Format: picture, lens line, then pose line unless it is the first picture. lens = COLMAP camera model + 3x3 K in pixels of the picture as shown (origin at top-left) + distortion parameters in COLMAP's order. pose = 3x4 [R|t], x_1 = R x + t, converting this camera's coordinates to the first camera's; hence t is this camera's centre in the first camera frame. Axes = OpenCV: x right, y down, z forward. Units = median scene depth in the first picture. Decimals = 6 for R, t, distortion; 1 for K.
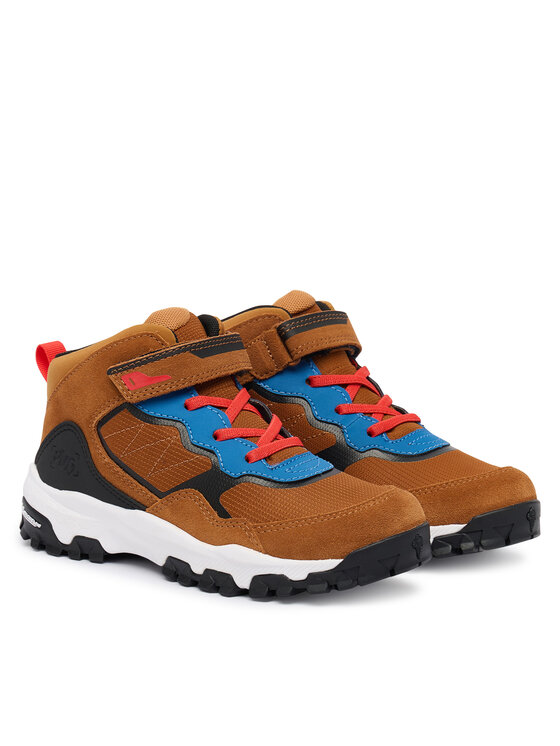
lens RADIAL K [[2162.0, 0, 280.3], [0, 2162.0, 371.2], [0, 0, 1]] dist [0.422324, 0.000000]
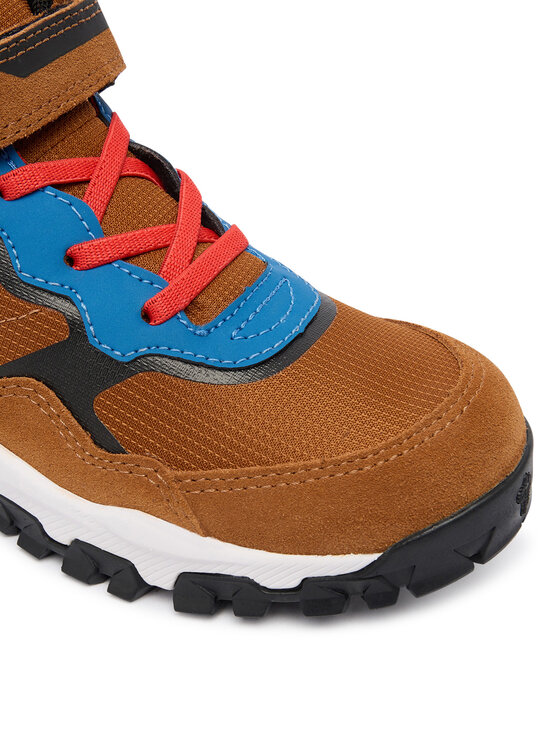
lens RADIAL K [[1358.3, 0, 280.2], [0, 1358.3, 372.5], [0, 0, 1]] dist [-0.110828, 0.000000]
pose [[0.988097, -0.080173, 0.131288, -0.025524], [0.020686, 0.914948, 0.403042, -0.061976], [-0.152435, -0.395529, 0.905716, 0.723682]]
